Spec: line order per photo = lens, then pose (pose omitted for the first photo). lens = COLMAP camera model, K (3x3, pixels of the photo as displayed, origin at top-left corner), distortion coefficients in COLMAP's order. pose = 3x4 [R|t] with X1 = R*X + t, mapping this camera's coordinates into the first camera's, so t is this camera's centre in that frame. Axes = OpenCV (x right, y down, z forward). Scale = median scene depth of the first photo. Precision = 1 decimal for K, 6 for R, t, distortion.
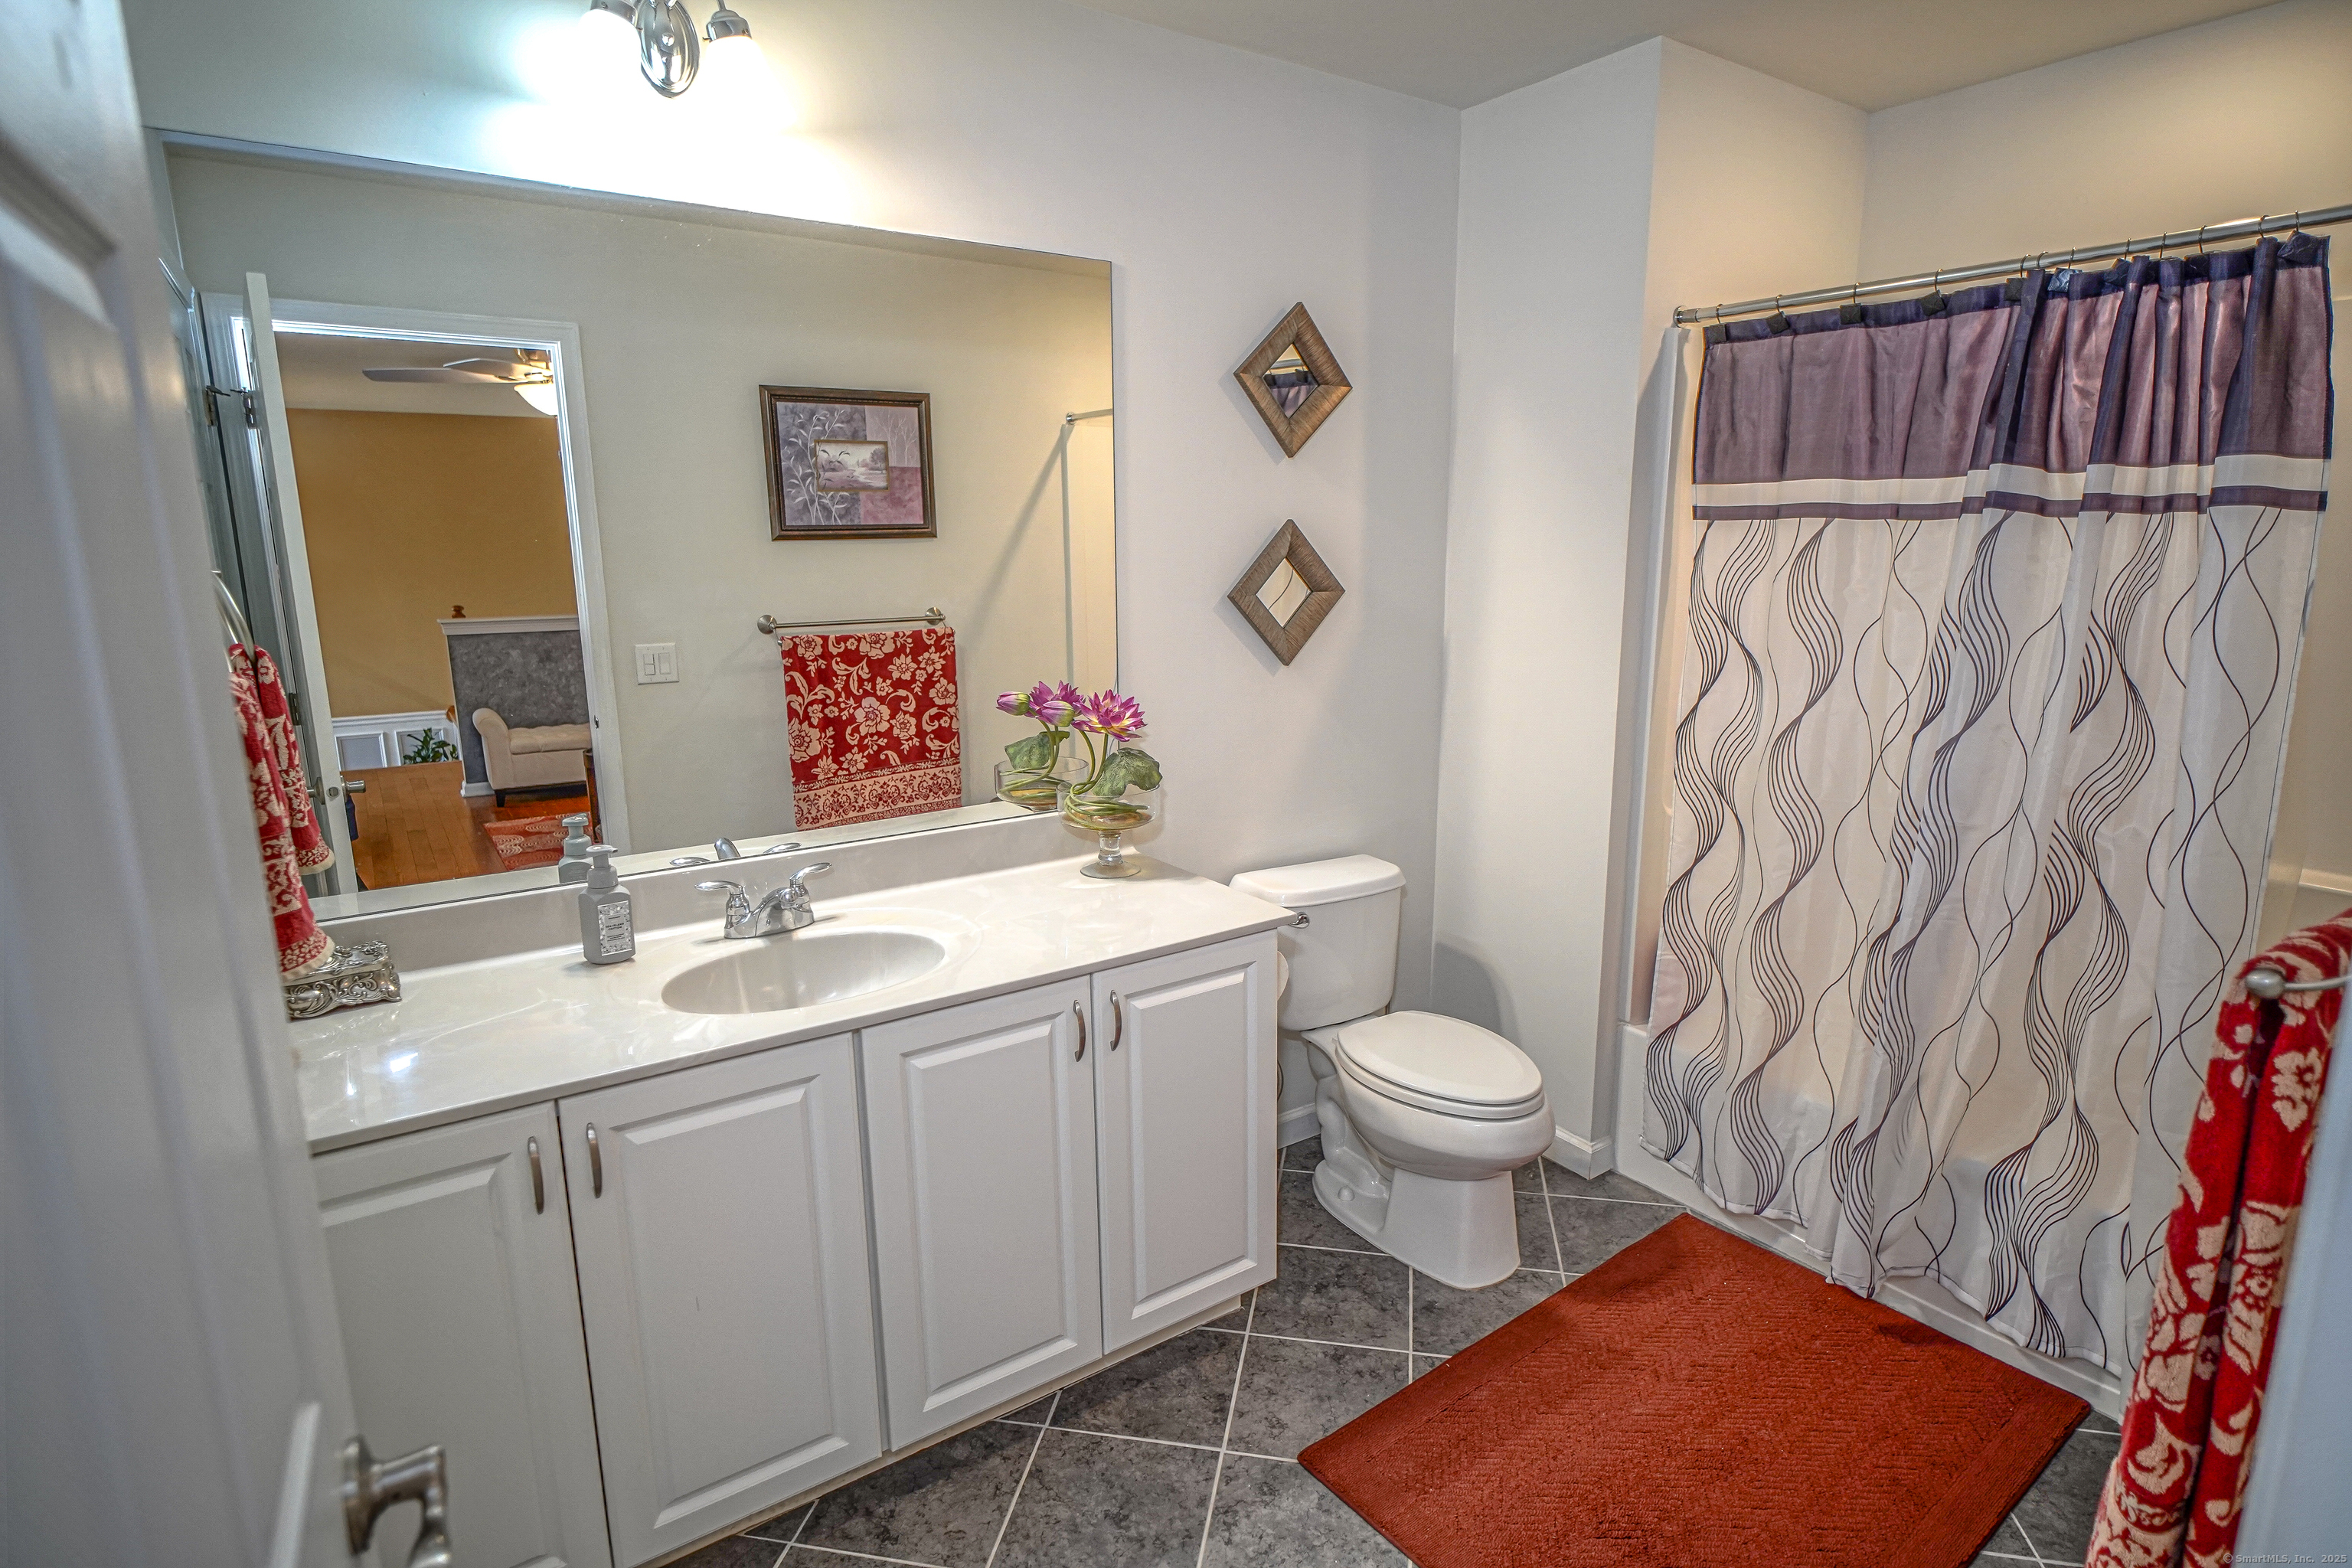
lens RADIAL K [[1206.2, 0, 1162.3], [0, 1206.2, 772.2], [0, 0, 1]] dist [-0.005080, 0.001235]
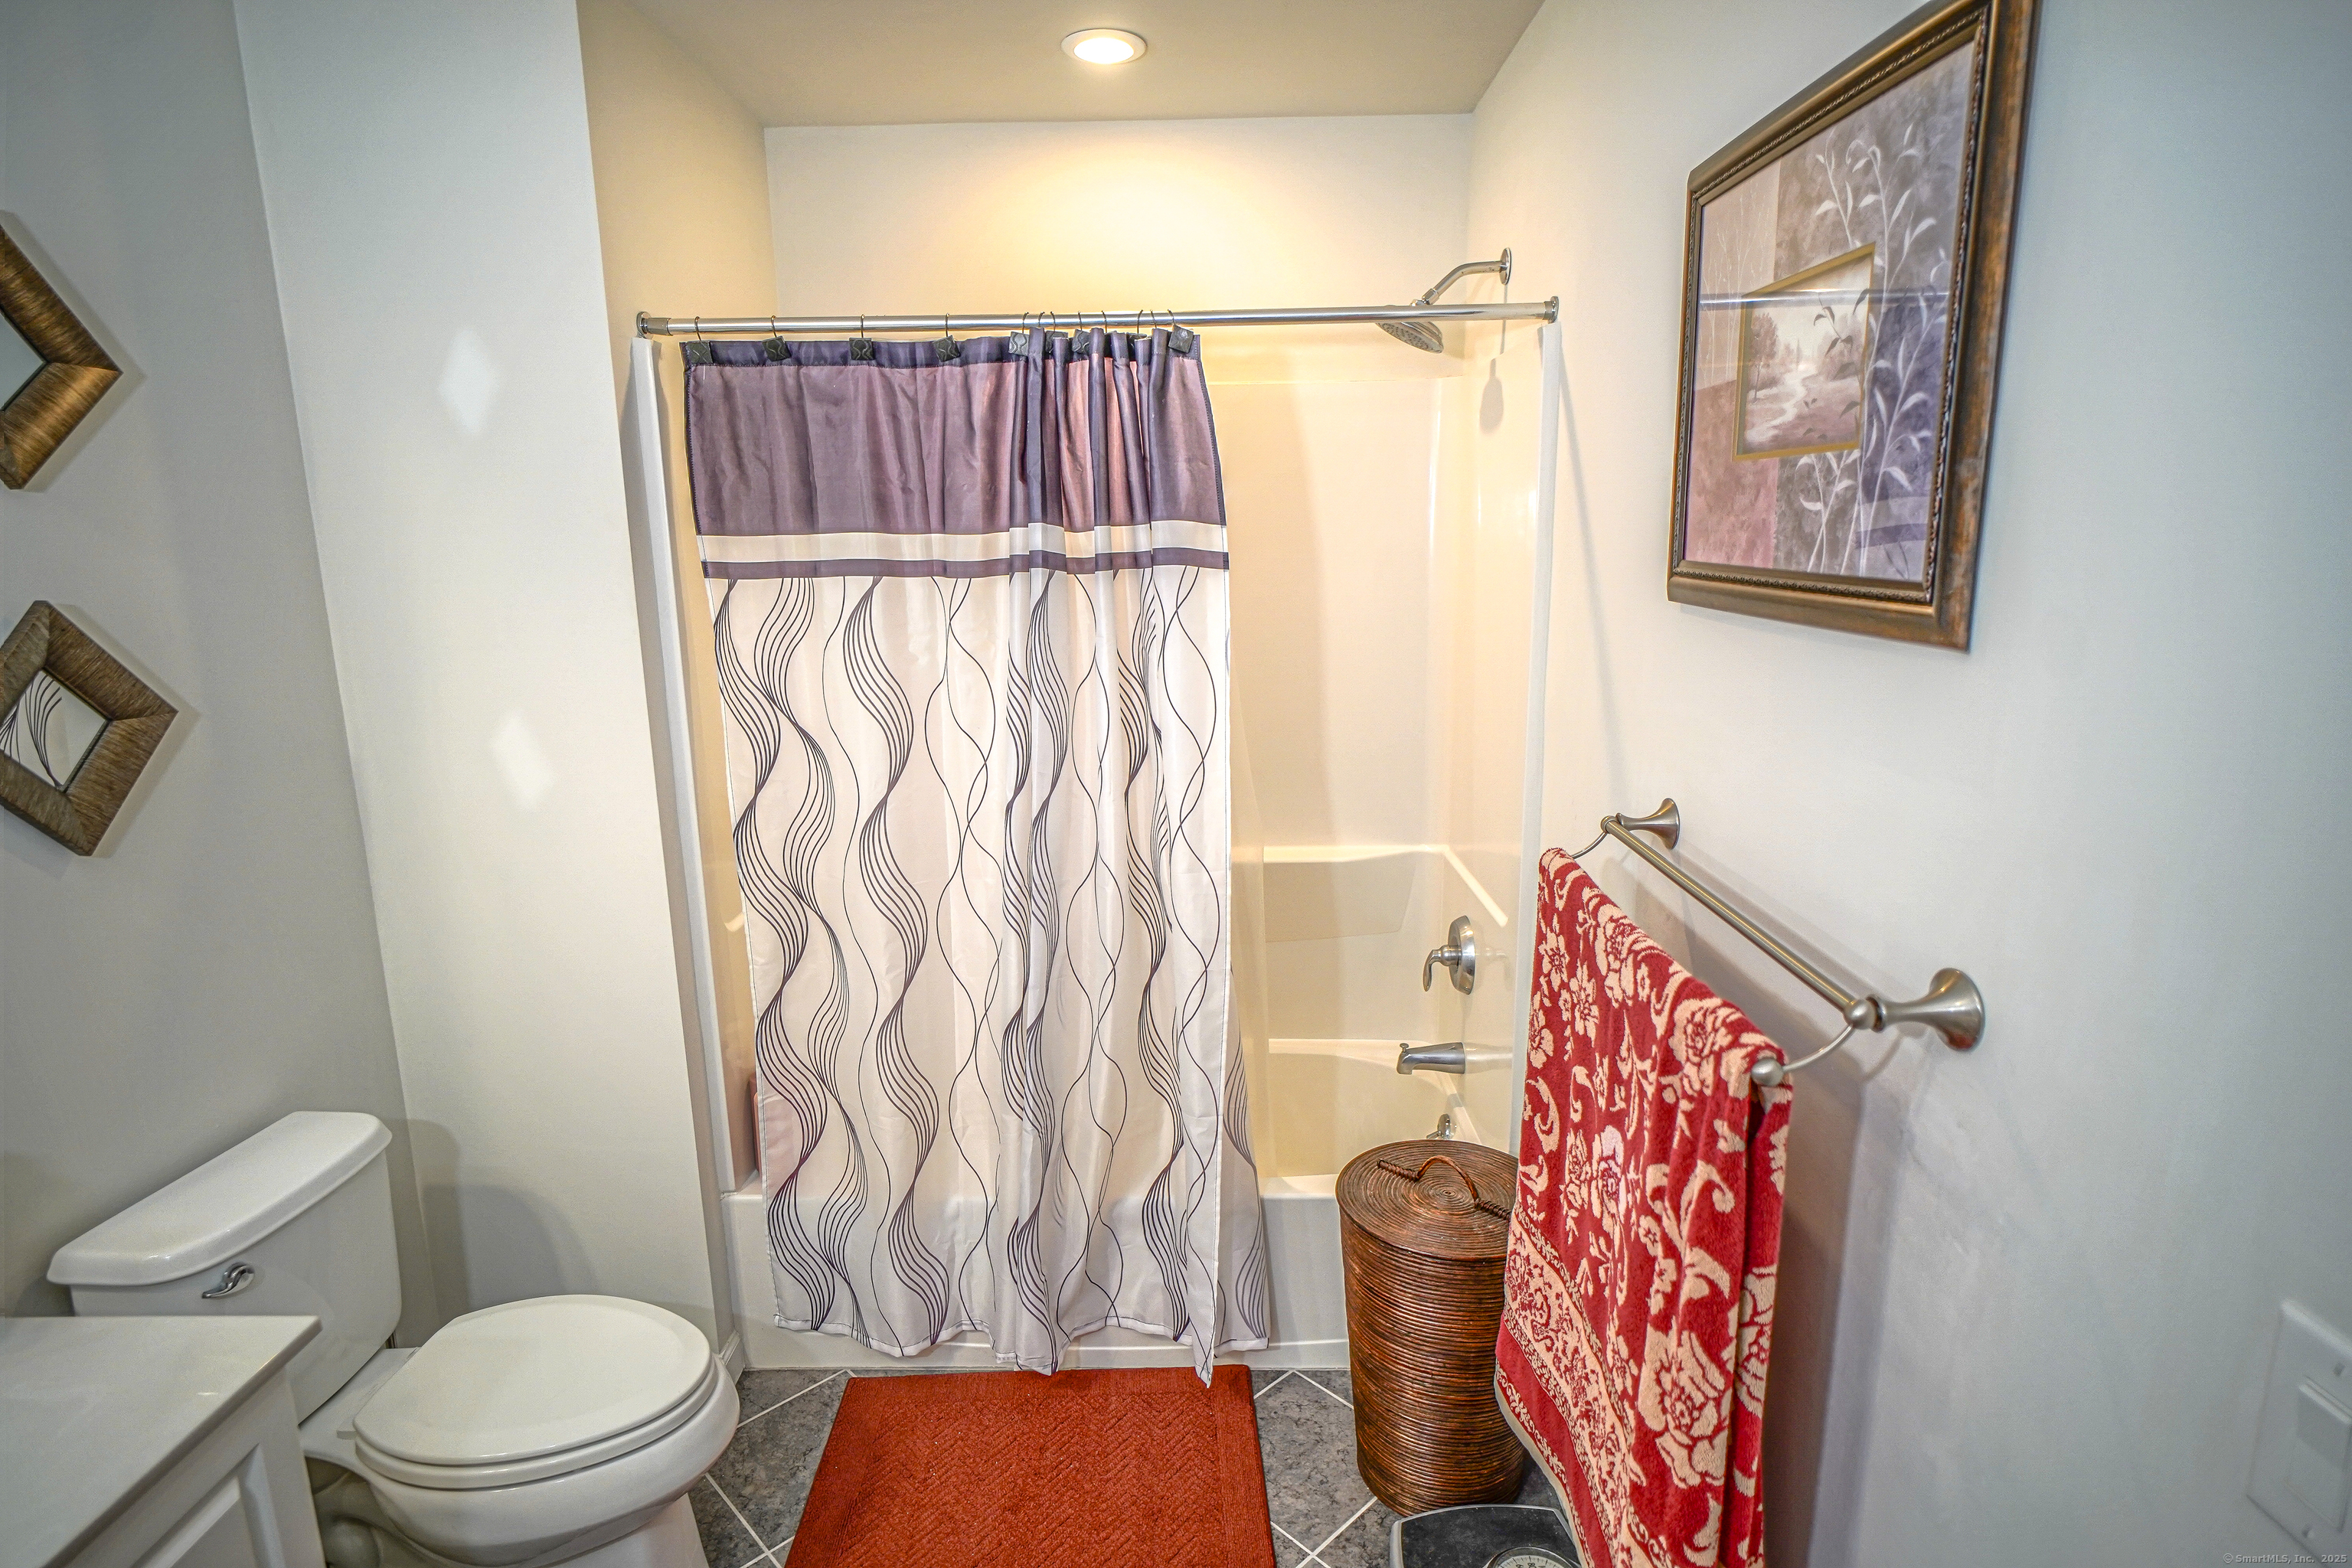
lens RADIAL K [[1206.2, 0, 1182.6], [0, 1206.2, 779.4], [0, 0, 1]] dist [-0.005080, 0.001235]
pose [[0.566645, -0.165201, 0.807231, -0.060367], [0.172505, 0.981769, 0.079828, -0.089543], [-0.805702, 0.094017, 0.584813, 0.288694]]
